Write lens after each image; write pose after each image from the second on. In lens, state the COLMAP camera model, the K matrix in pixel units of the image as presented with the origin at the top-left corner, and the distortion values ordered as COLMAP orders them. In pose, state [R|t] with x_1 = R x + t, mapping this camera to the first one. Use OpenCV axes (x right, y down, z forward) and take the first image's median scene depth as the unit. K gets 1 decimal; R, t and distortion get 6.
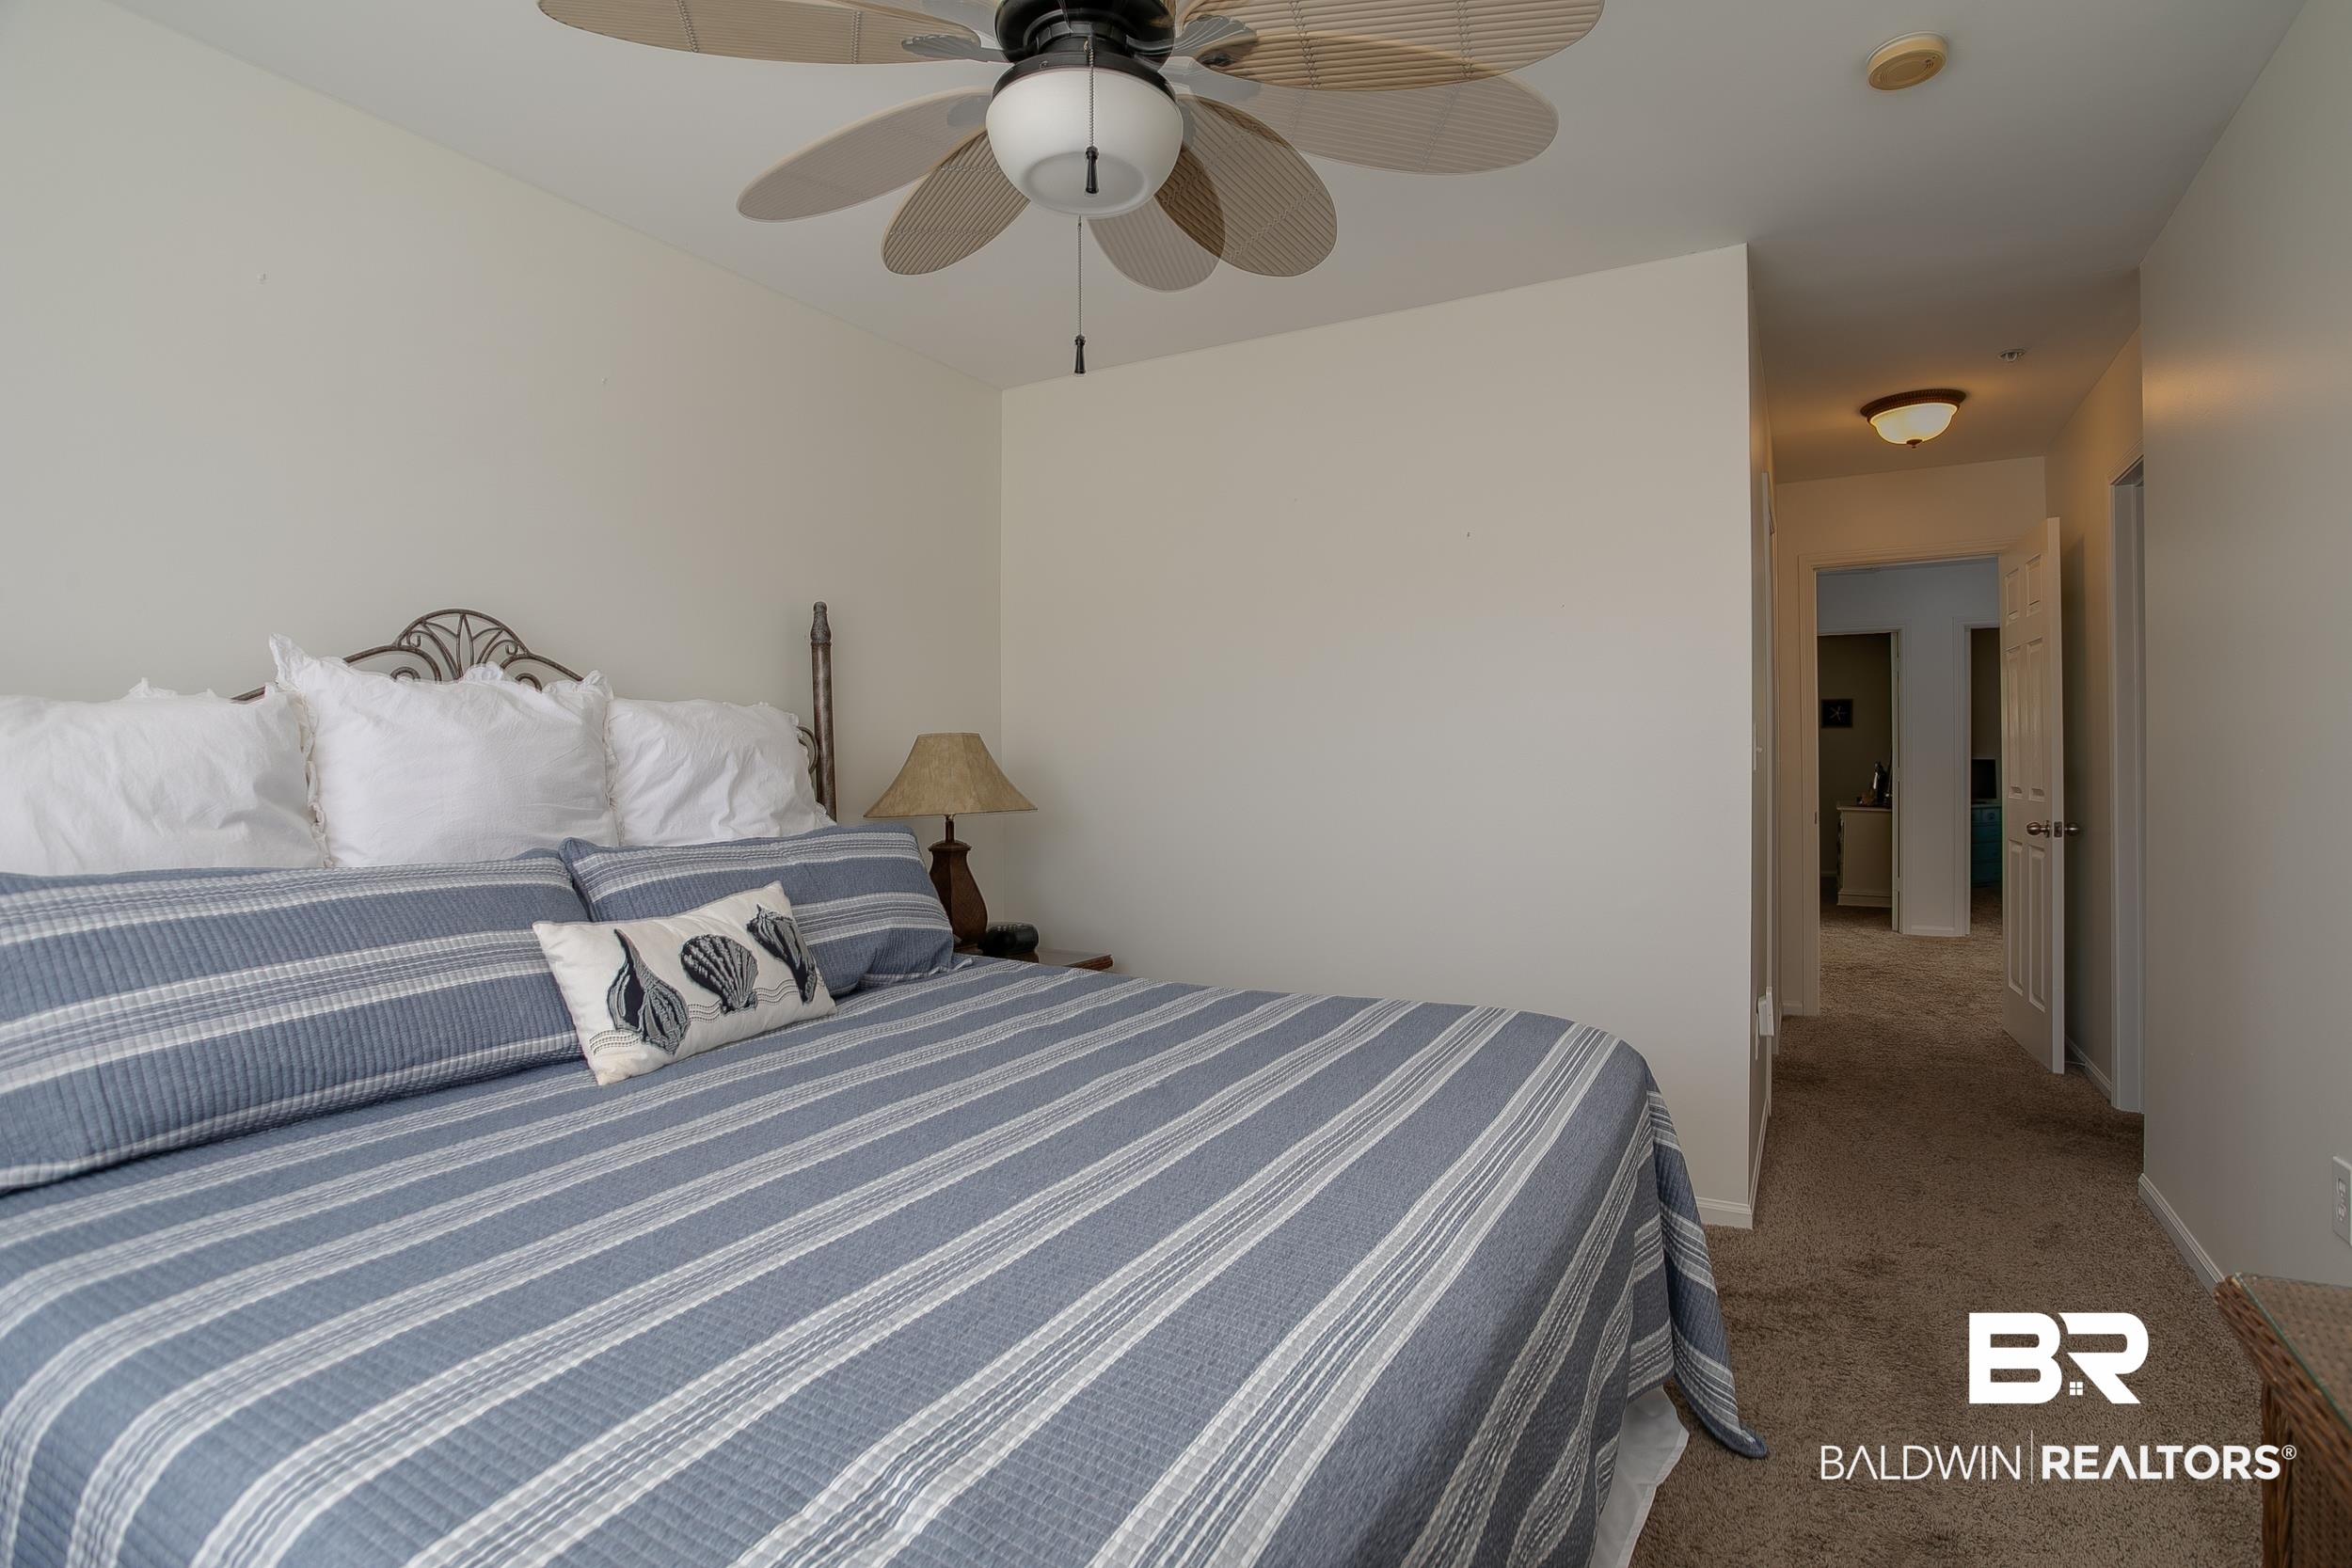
lens RADIAL K [[1149.7, 0, 1209.7], [0, 1149.7, 771.0], [0, 0, 1]] dist [-0.055244, 0.017238]
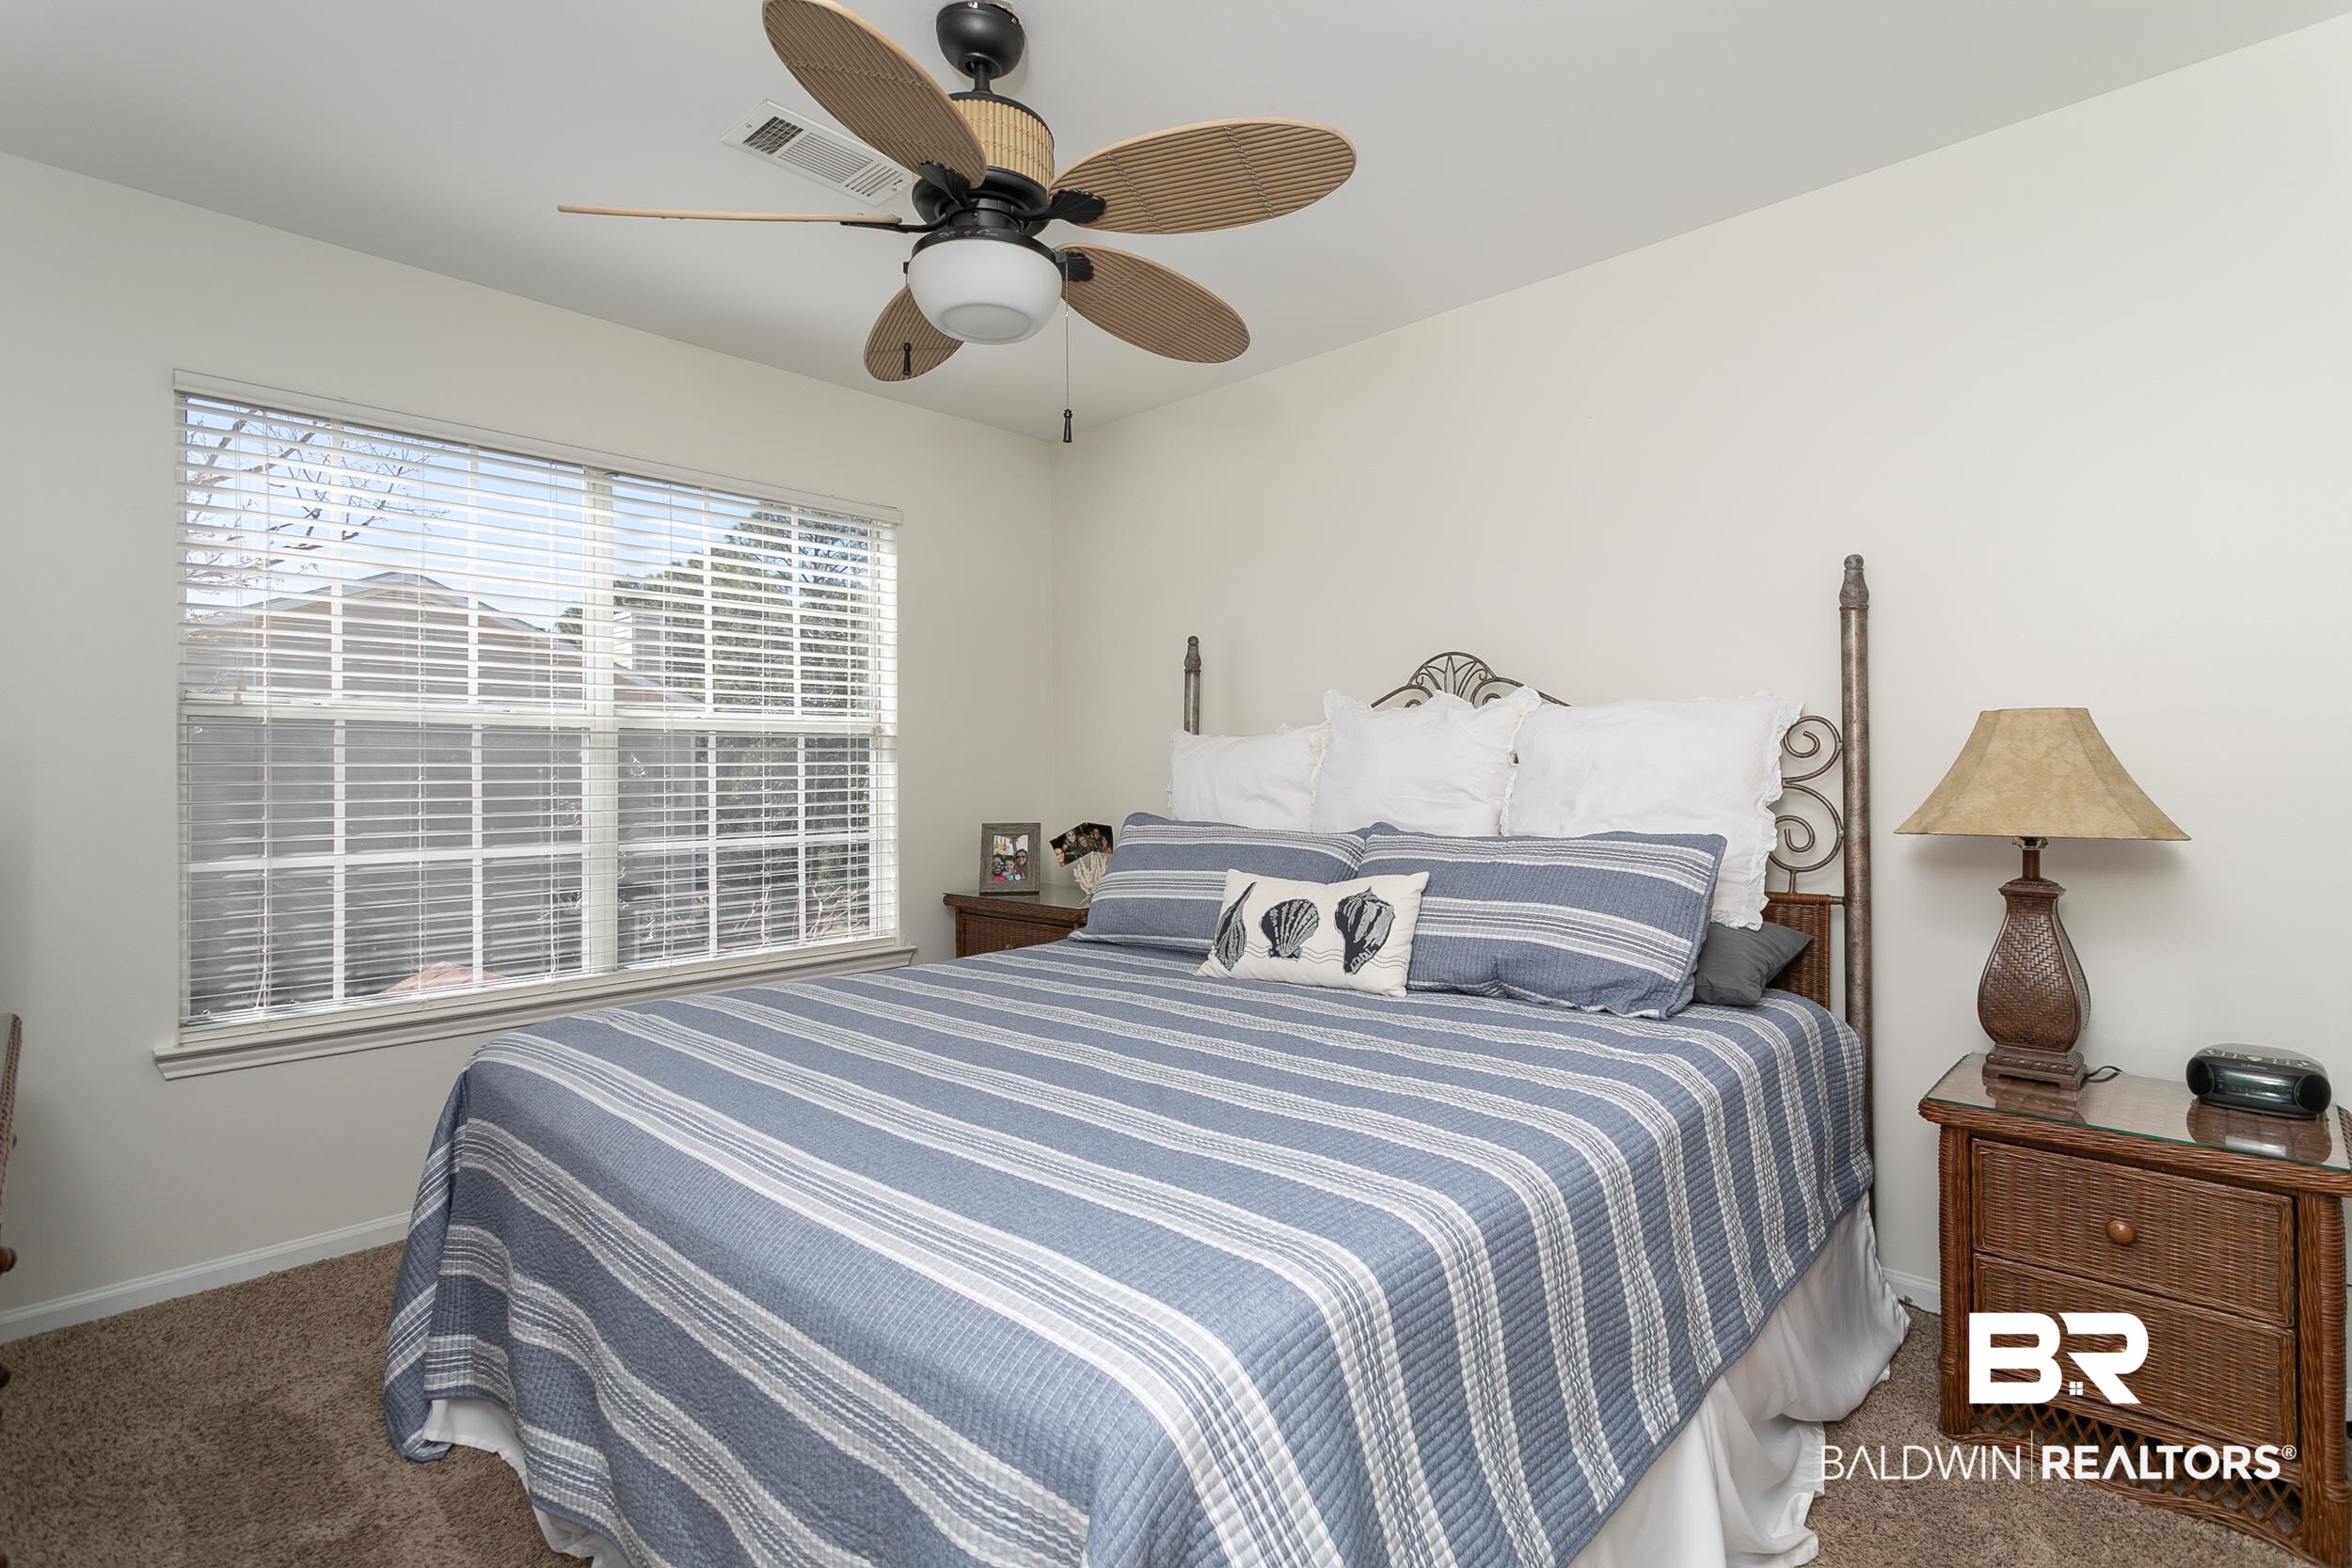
lens RADIAL K [[1149.7, 0, 1209.7], [0, 1149.7, 771.0], [0, 0, 1]] dist [-0.055244, 0.017238]
pose [[-0.258280, -0.002279, -0.966067, 0.745581], [0.004944, 0.999981, -0.003680, 0.003116], [0.966057, -0.005726, -0.258264, 1.087561]]
